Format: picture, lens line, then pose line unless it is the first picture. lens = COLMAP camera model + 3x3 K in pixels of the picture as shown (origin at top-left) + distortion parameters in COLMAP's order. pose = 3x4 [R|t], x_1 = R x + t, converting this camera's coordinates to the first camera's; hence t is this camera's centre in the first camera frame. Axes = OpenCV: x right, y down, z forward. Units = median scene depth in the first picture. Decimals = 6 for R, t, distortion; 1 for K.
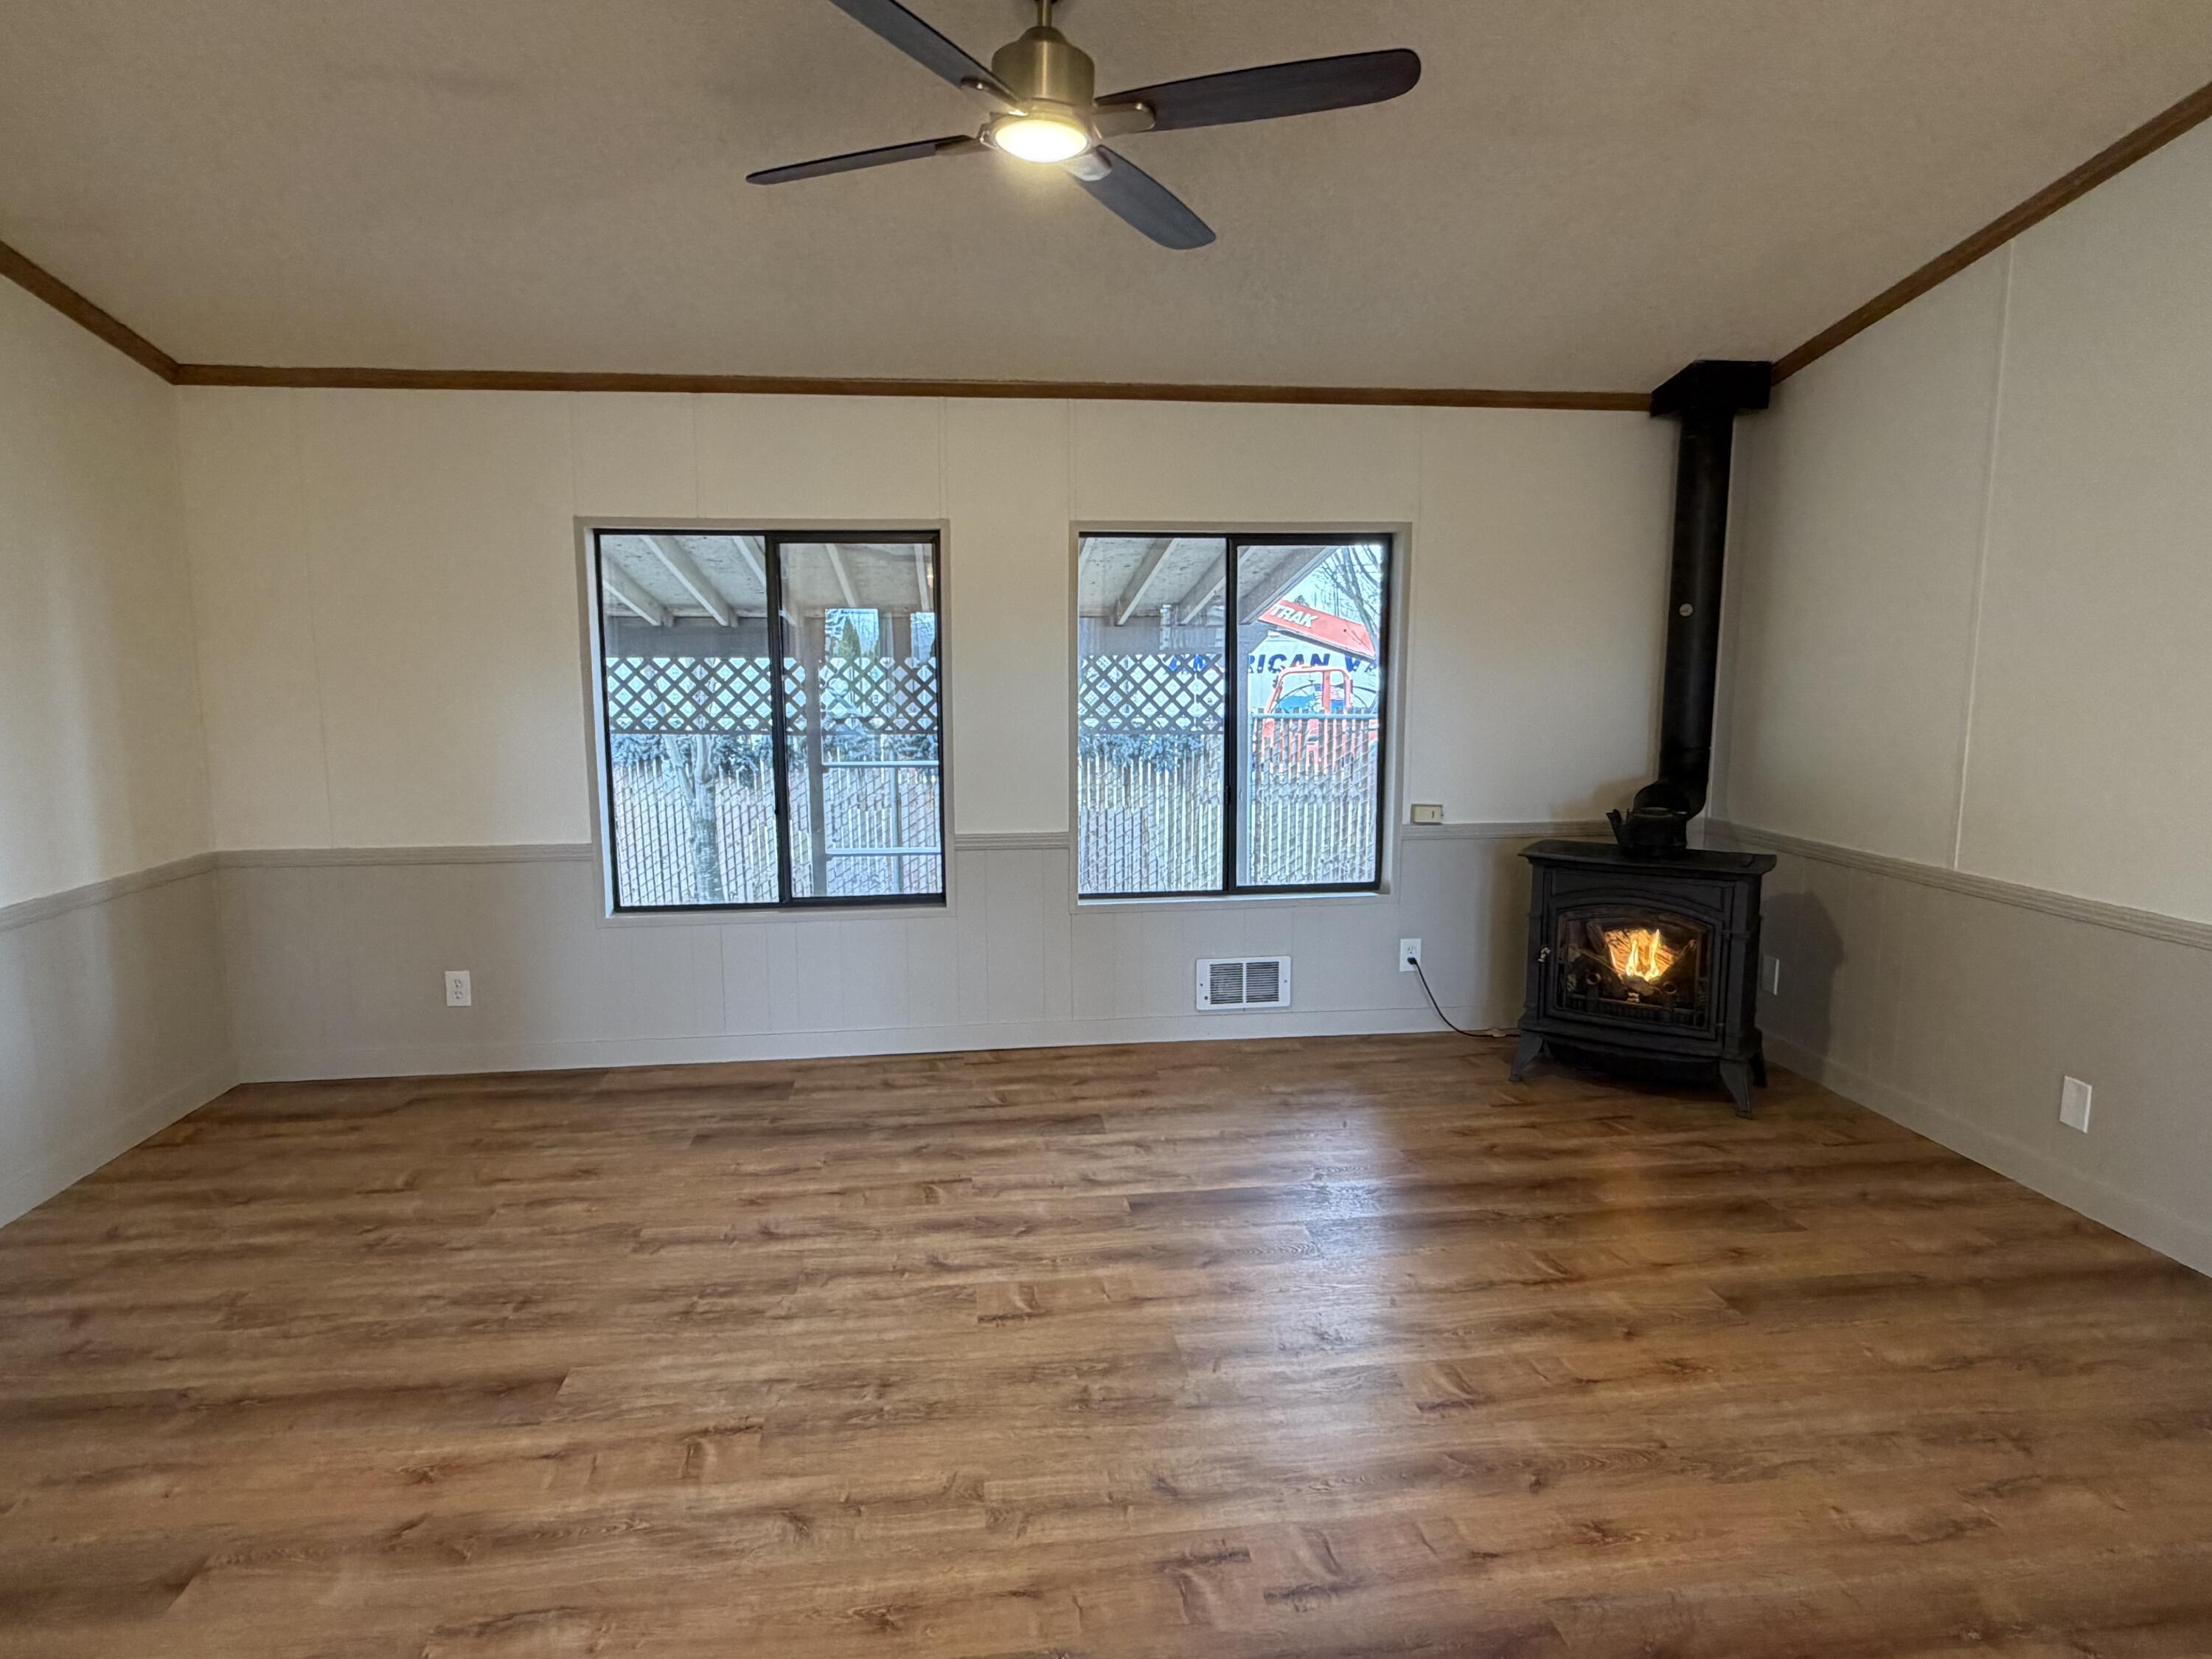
lens RADIAL K [[1299.7, 0, 1100.8], [0, 1299.7, 825.9], [0, 0, 1]] dist [0.002971, 0.000565]
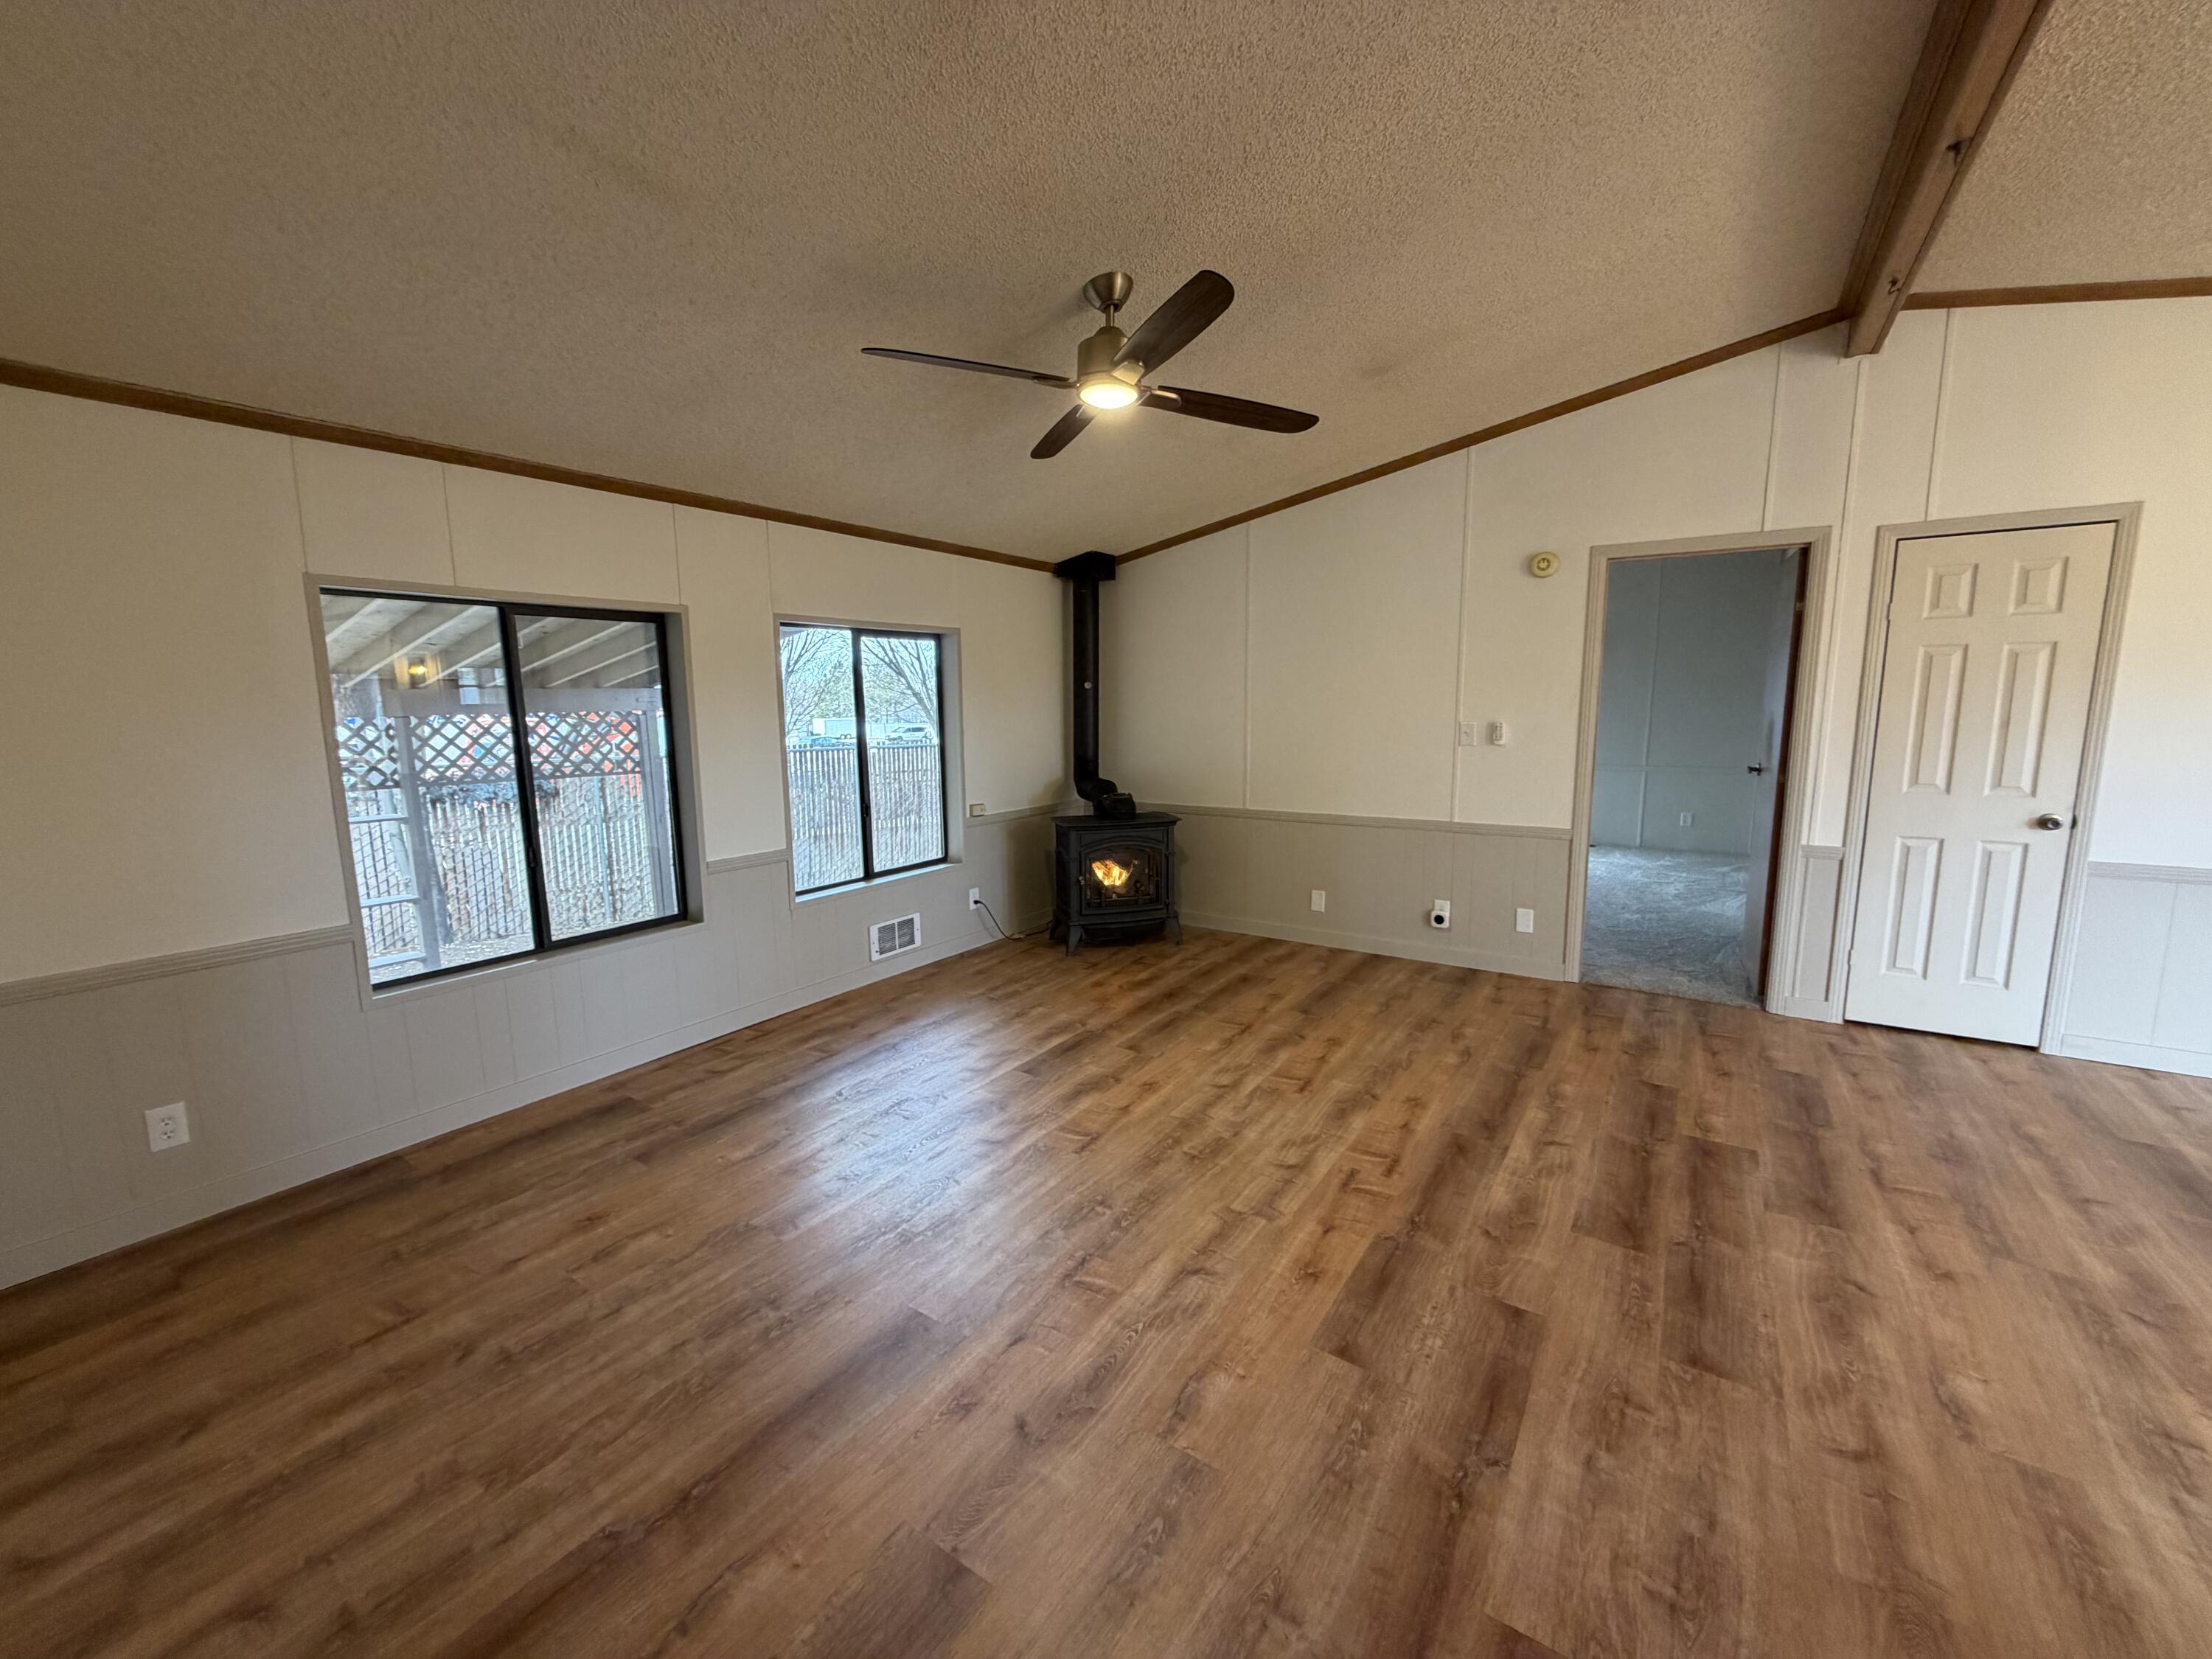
lens RADIAL K [[884.1, 0, 1101.1], [0, 884.1, 824.7], [0, 0, 1]] dist [-0.001323, 0.000724]
pose [[0.657726, -0.107899, 0.745490, -0.527068], [0.105155, 0.993149, 0.050968, -0.034709], [-0.745882, 0.044869, 0.664566, 0.178884]]
